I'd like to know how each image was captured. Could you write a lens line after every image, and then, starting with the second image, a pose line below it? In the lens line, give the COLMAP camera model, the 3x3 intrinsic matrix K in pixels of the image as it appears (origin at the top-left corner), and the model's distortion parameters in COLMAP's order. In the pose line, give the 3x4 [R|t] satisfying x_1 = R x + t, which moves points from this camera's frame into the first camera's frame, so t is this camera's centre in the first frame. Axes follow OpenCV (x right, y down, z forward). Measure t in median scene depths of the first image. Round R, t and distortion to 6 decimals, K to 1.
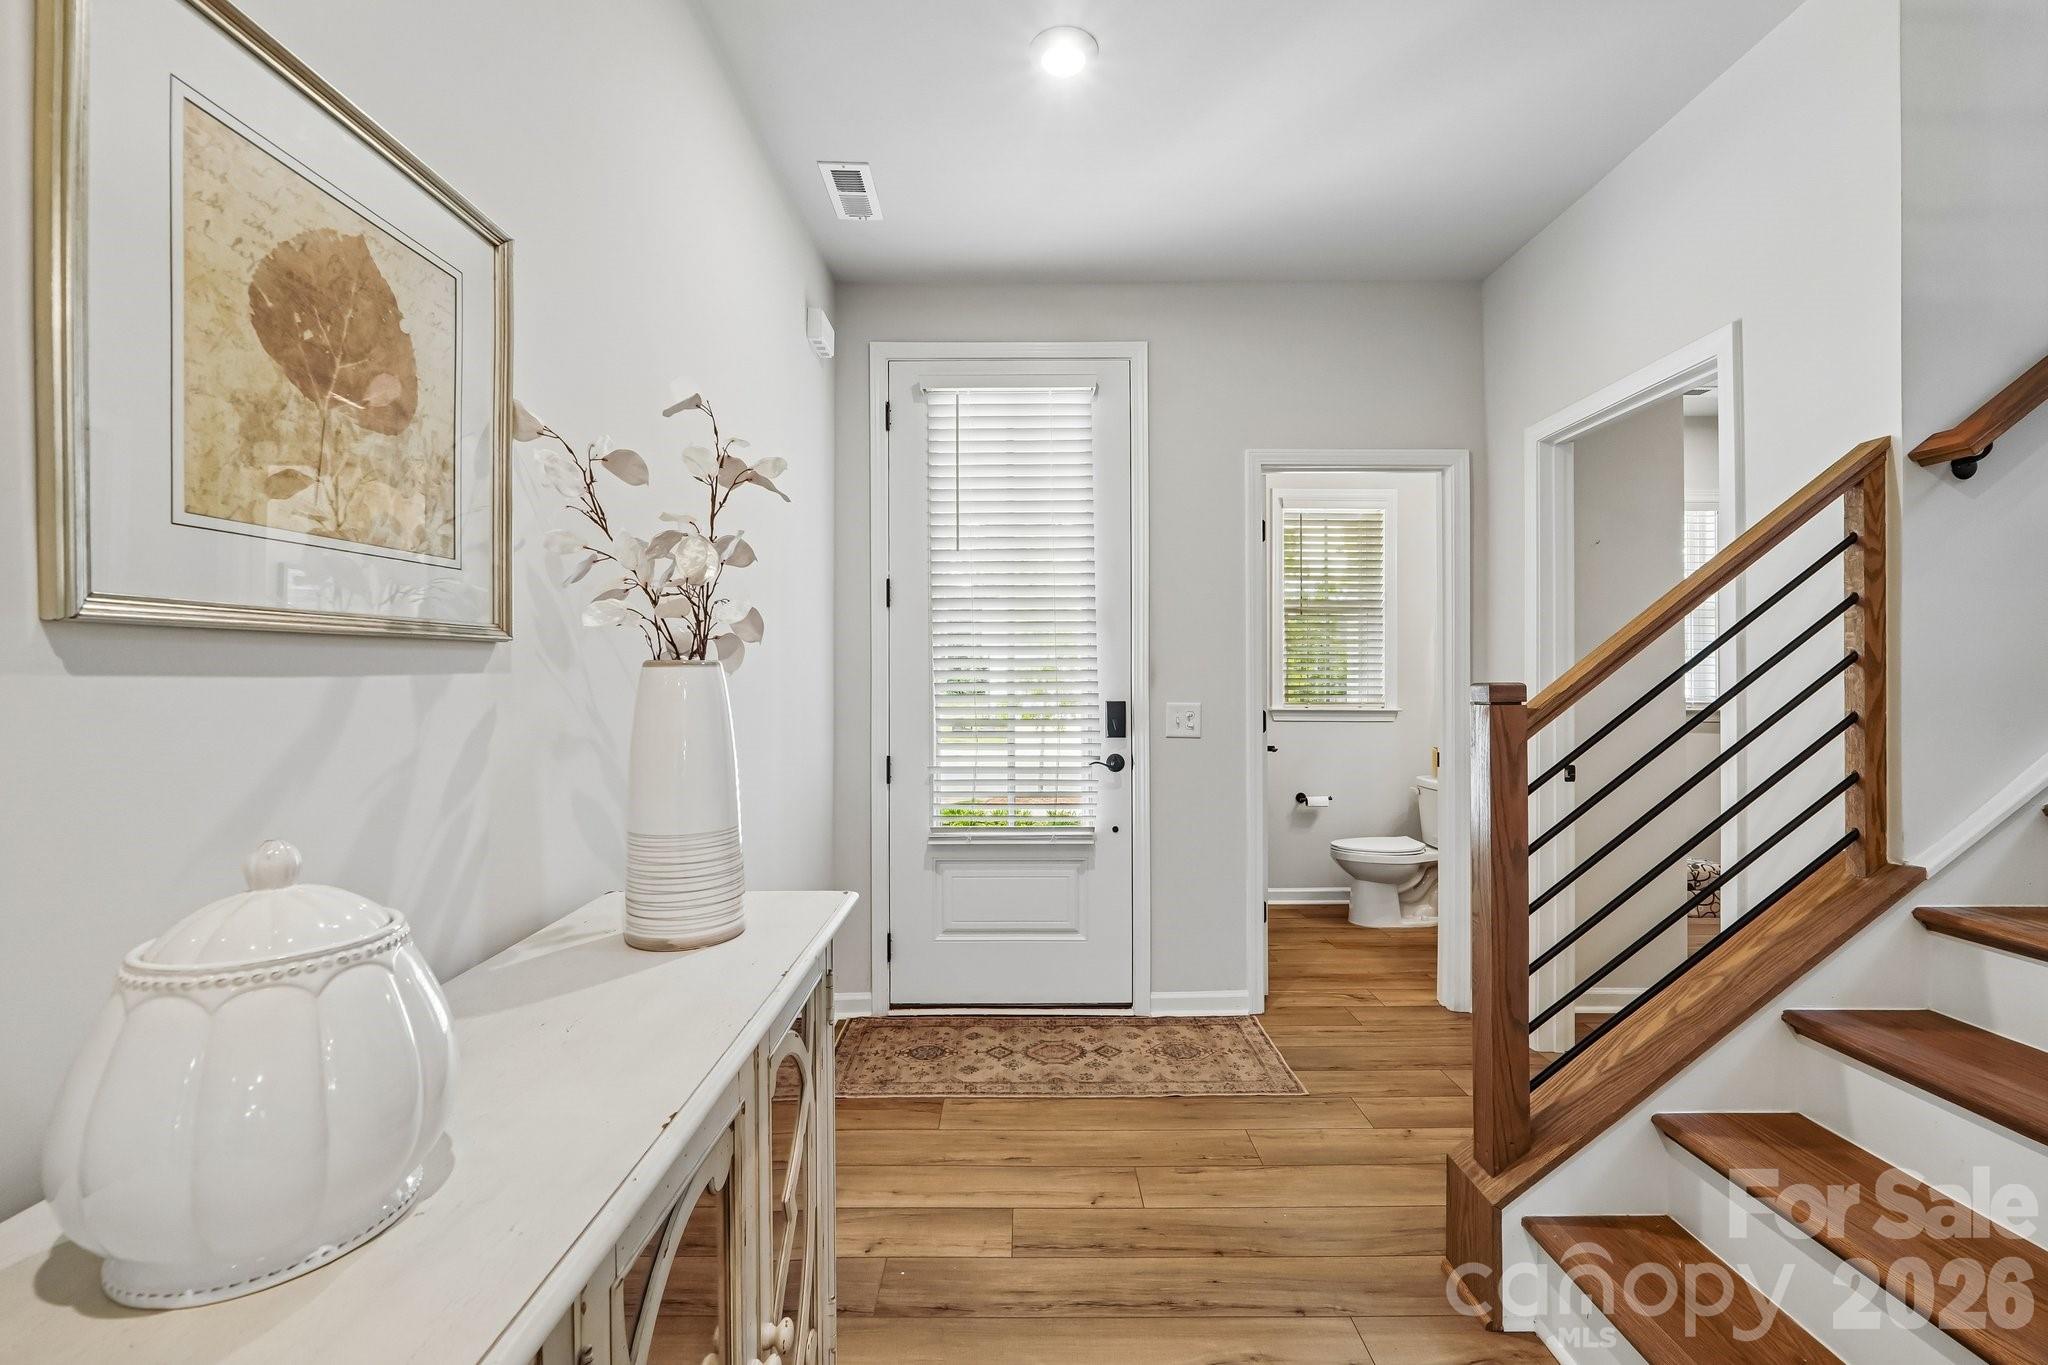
lens RADIAL K [[878.8, 0, 1021.5], [0, 878.8, 679.4], [0, 0, 1]] dist [-0.010040, 0.002233]
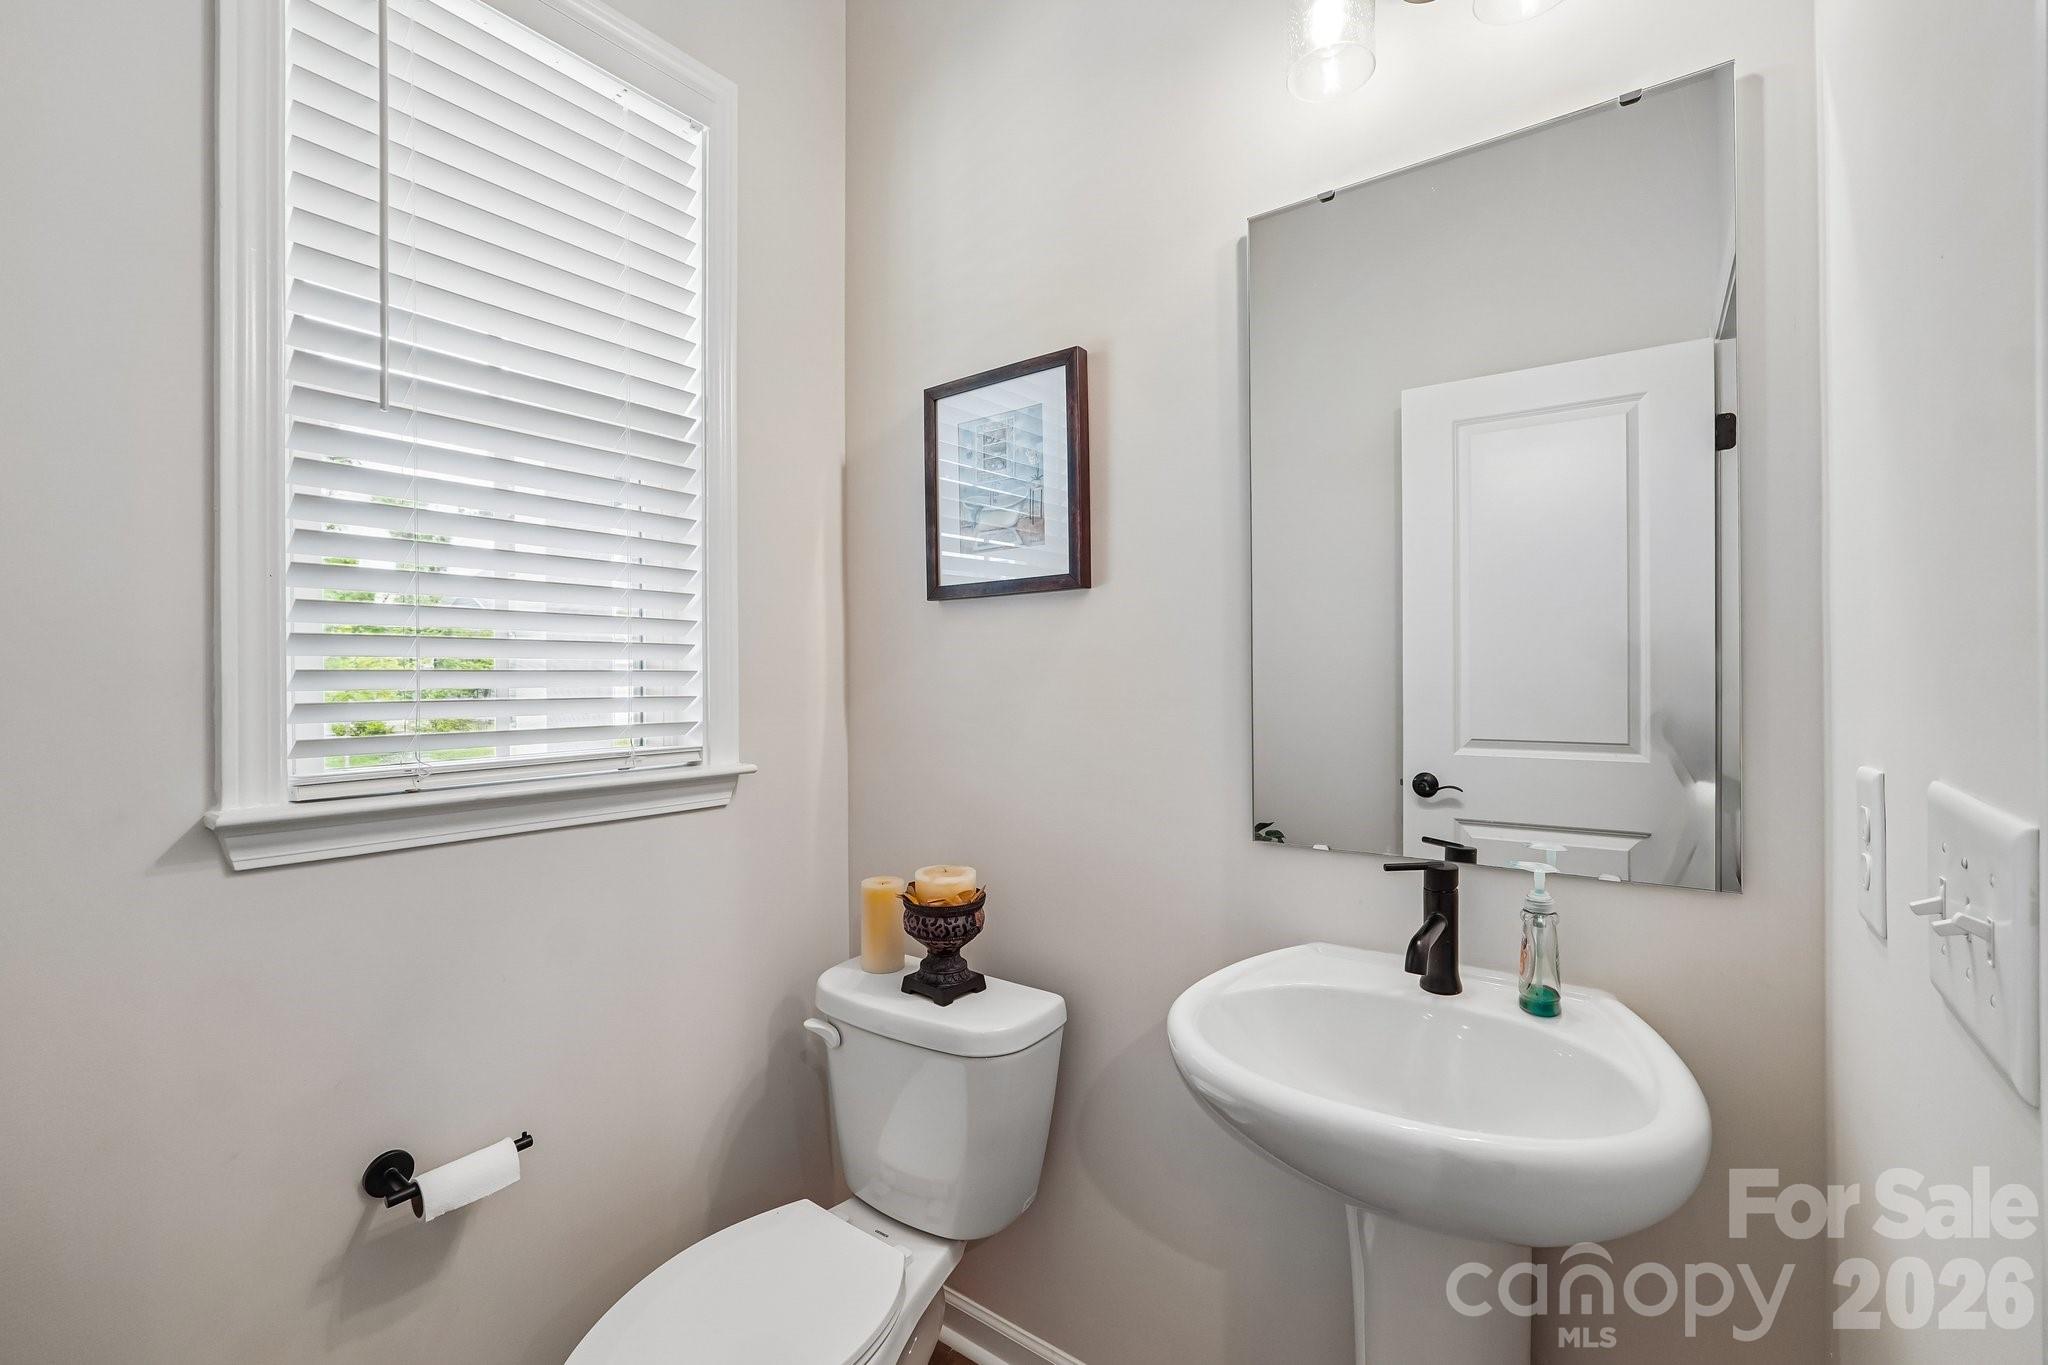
lens RADIAL K [[878.8, 0, 1017.8], [0, 878.8, 678.4], [0, 0, 1]] dist [-0.010040, 0.002233]
pose [[0.600985, -0.005020, 0.799244, 0.233914], [0.007001, 0.999975, 0.001016, 0.001834], [-0.799229, 0.004984, 0.601005, 0.725203]]
